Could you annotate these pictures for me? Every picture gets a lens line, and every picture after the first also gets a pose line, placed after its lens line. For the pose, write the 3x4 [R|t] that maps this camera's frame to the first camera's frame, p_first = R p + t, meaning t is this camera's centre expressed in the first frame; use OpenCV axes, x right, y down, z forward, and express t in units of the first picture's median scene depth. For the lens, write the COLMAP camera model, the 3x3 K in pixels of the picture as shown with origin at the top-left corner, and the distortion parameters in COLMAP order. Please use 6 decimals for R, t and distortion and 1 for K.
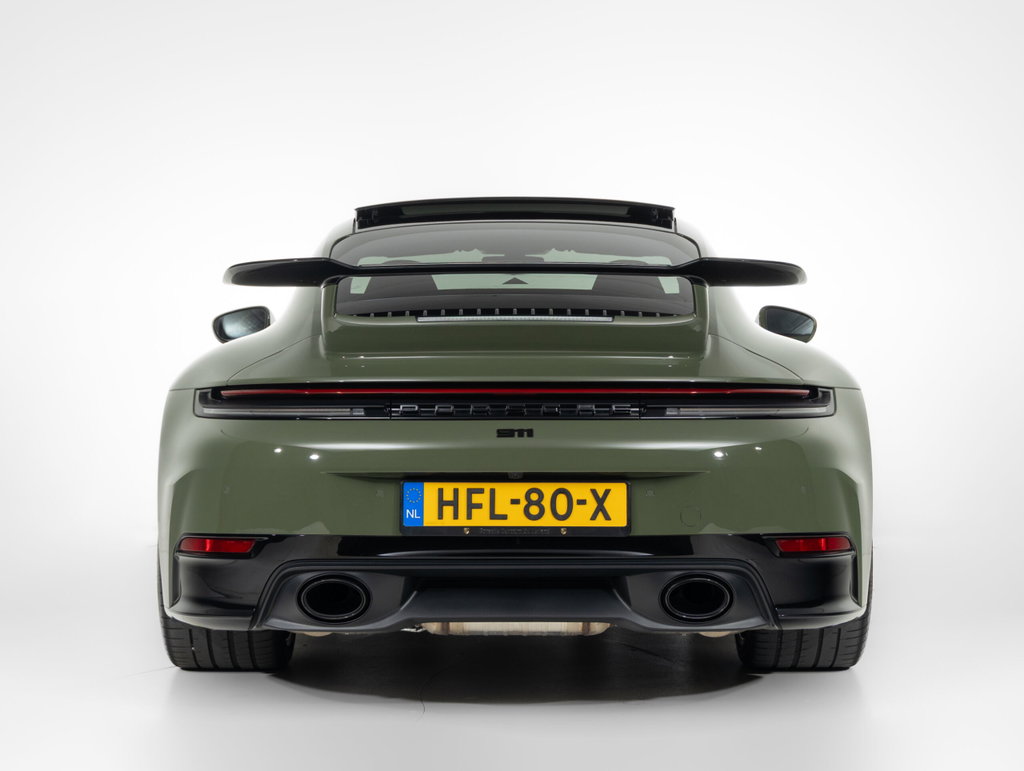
lens RADIAL K [[2465.2, 0, 506.5], [0, 2465.2, 392.4], [0, 0, 1]] dist [0.408932, 0.000000]
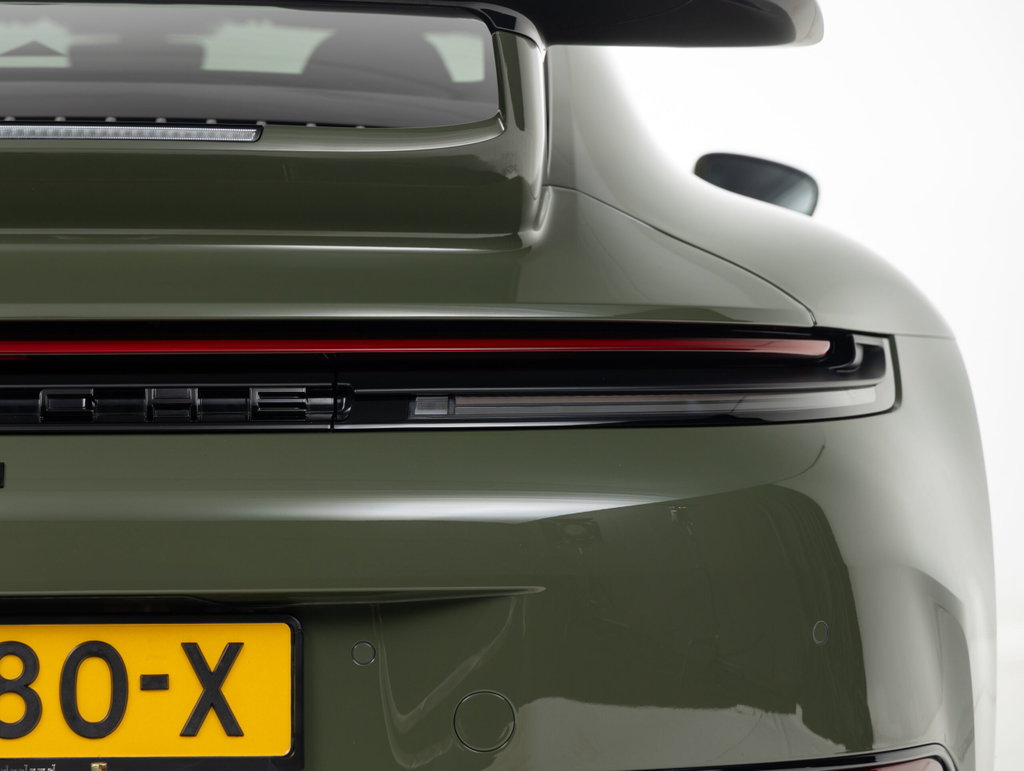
lens RADIAL K [[3343.7, 0, 513.0], [0, 3343.7, 385.7], [0, 0, 1]] dist [-0.118350, 0.000000]
pose [[0.999047, -0.001454, 0.043615, 0.058905], [0.000768, 0.999876, 0.015744, -0.002428], [-0.043632, -0.015695, 0.998924, 0.550694]]
